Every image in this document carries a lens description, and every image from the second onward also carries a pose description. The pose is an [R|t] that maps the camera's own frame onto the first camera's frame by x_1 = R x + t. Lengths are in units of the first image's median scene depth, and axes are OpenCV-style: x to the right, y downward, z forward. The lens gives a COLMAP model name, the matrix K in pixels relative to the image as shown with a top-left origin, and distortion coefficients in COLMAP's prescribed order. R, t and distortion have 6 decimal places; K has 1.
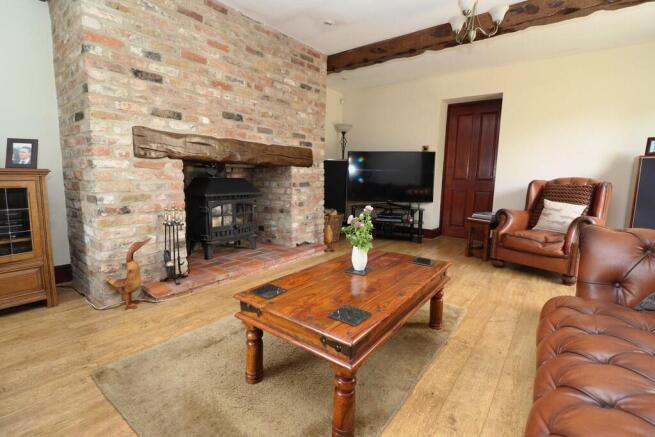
lens RADIAL K [[303.4, 0, 329.6], [0, 303.4, 216.6], [0, 0, 1]] dist [-0.025518, -0.001560]
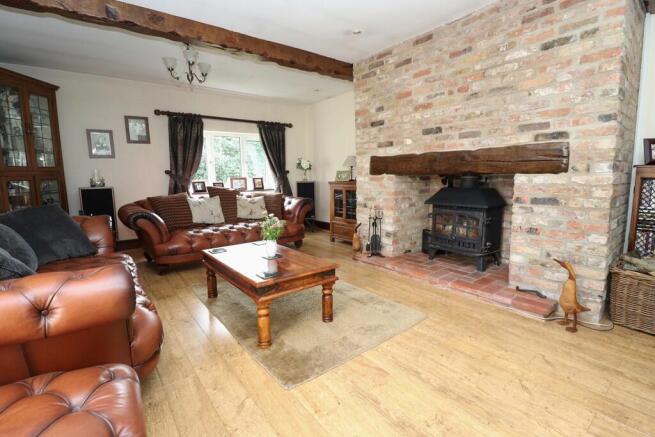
lens RADIAL K [[303.4, 0, 329.6], [0, 303.4, 217.7], [0, 0, 1]] dist [-0.025518, -0.001560]
pose [[-0.264321, 0.112356, -0.957868, 0.787251], [-0.121177, 0.981451, 0.148561, -0.138010], [0.956792, 0.155339, -0.245803, 0.914806]]
